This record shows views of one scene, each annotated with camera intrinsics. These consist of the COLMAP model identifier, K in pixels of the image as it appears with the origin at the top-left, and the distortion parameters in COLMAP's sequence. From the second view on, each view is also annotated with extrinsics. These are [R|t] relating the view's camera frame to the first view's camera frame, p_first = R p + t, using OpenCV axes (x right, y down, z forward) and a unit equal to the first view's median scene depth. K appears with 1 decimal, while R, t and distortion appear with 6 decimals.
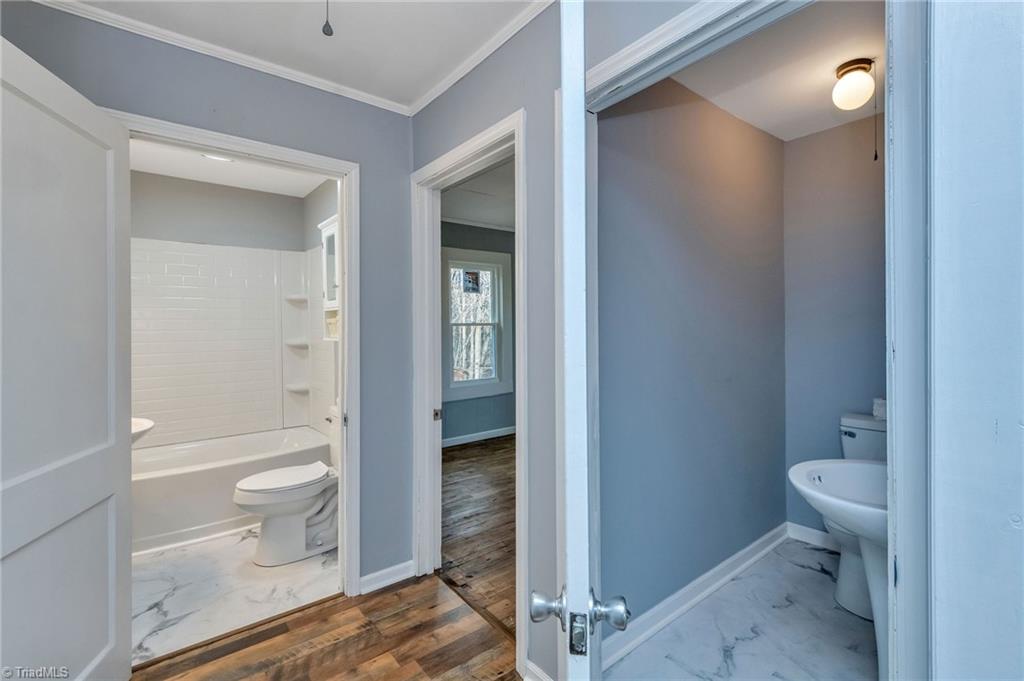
lens RADIAL K [[467.8, 0, 510.8], [0, 467.8, 323.0], [0, 0, 1]] dist [0.002974, 0.000231]
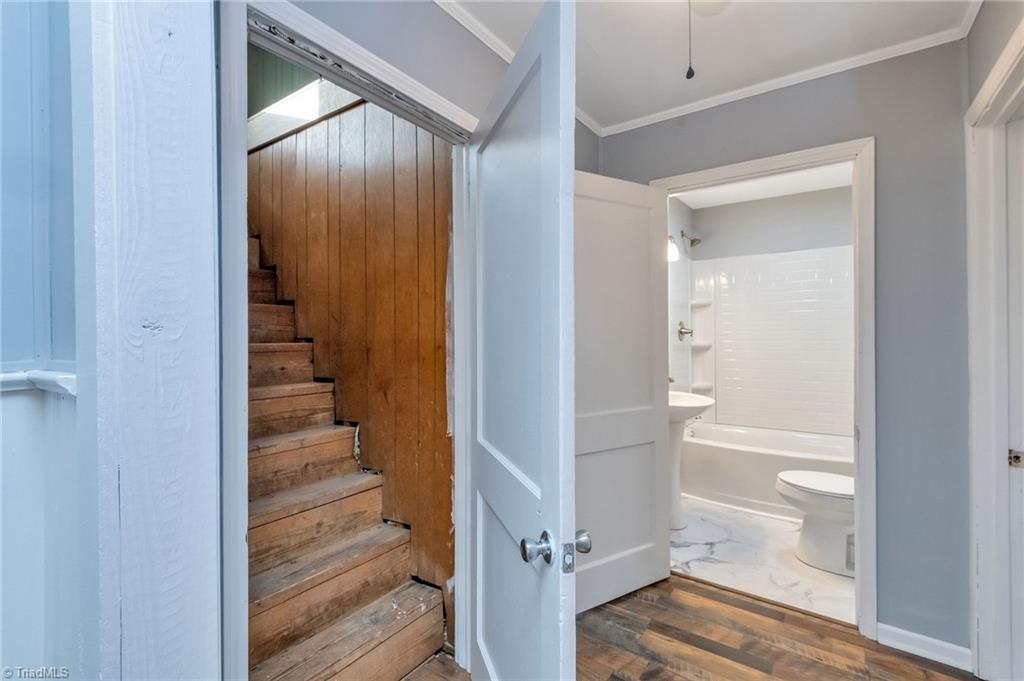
lens RADIAL K [[456.8, 0, 509.3], [0, 456.8, 331.6], [0, 0, 1]] dist [-0.000188, -0.000012]
pose [[0.272048, 0.011759, -0.962212, 0.294872], [0.011891, 0.999808, 0.015580, -0.009059], [0.962210, -0.015680, 0.271855, 0.133242]]
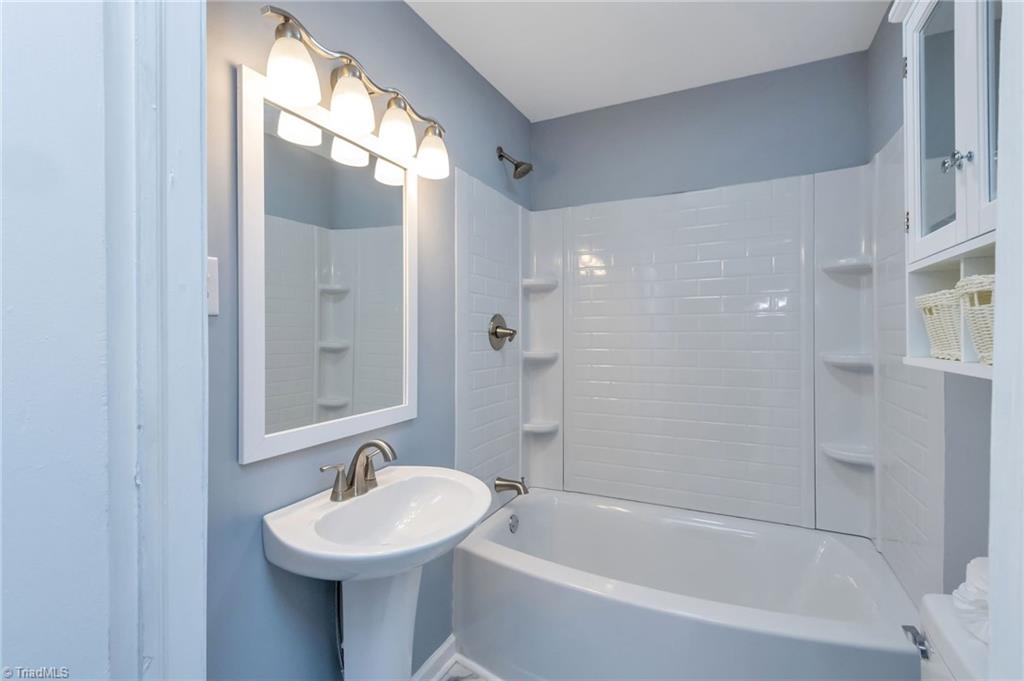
lens RADIAL K [[456.9, 0, 519.2], [0, 456.9, 336.7], [0, 0, 1]] dist [0.029207, -0.018532]
pose [[0.446073, 0.014920, -0.894872, -0.316359], [0.003549, 0.999824, 0.018439, 0.015511], [0.894989, -0.011401, 0.445942, 0.836750]]
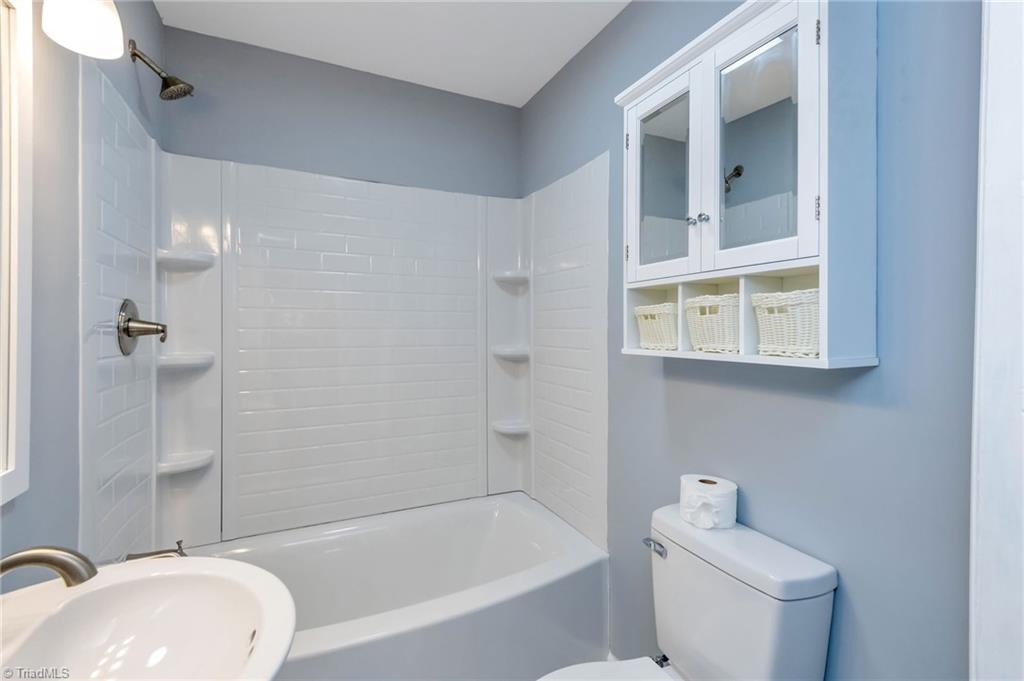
lens RADIAL K [[462.8, 0, 518.1], [0, 462.8, 333.9], [0, 0, 1]] dist [0.032413, -0.019443]
pose [[0.975980, 0.014582, -0.217370, -0.542307], [-0.011272, 0.999801, 0.016463, 0.015827], [0.217567, -0.013617, 0.975950, 0.729947]]
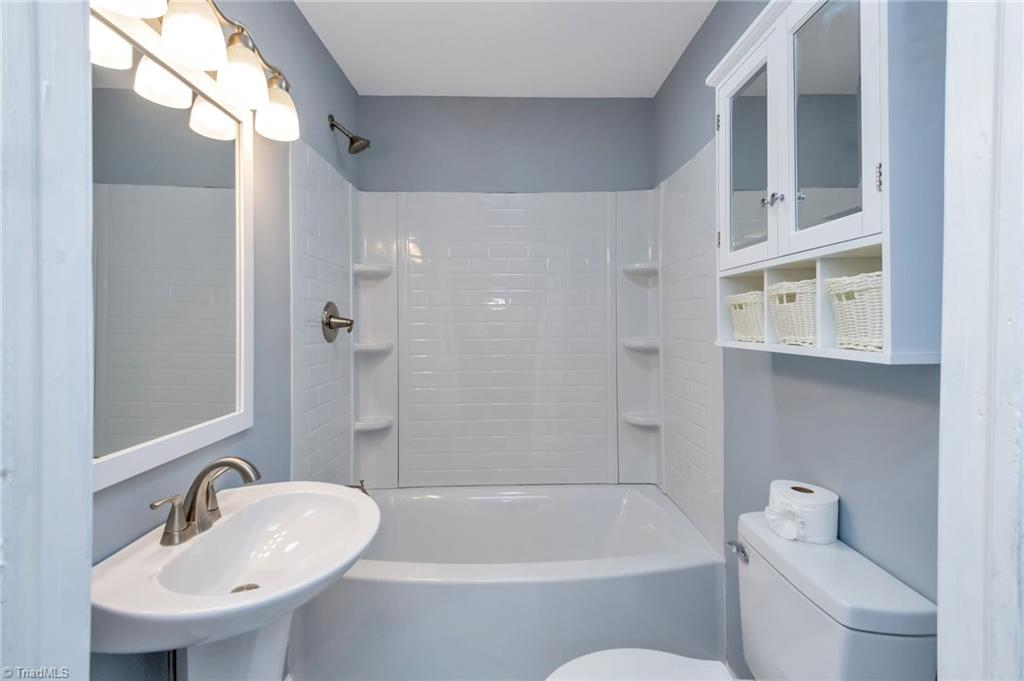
lens RADIAL K [[459.6, 0, 515.7], [0, 459.6, 326.4], [0, 0, 1]] dist [0.030166, -0.019185]
pose [[0.801715, 0.011164, -0.597602, -0.397675], [0.000483, 0.999813, 0.019326, 0.014844], [0.597706, -0.015782, 0.801560, 0.741647]]
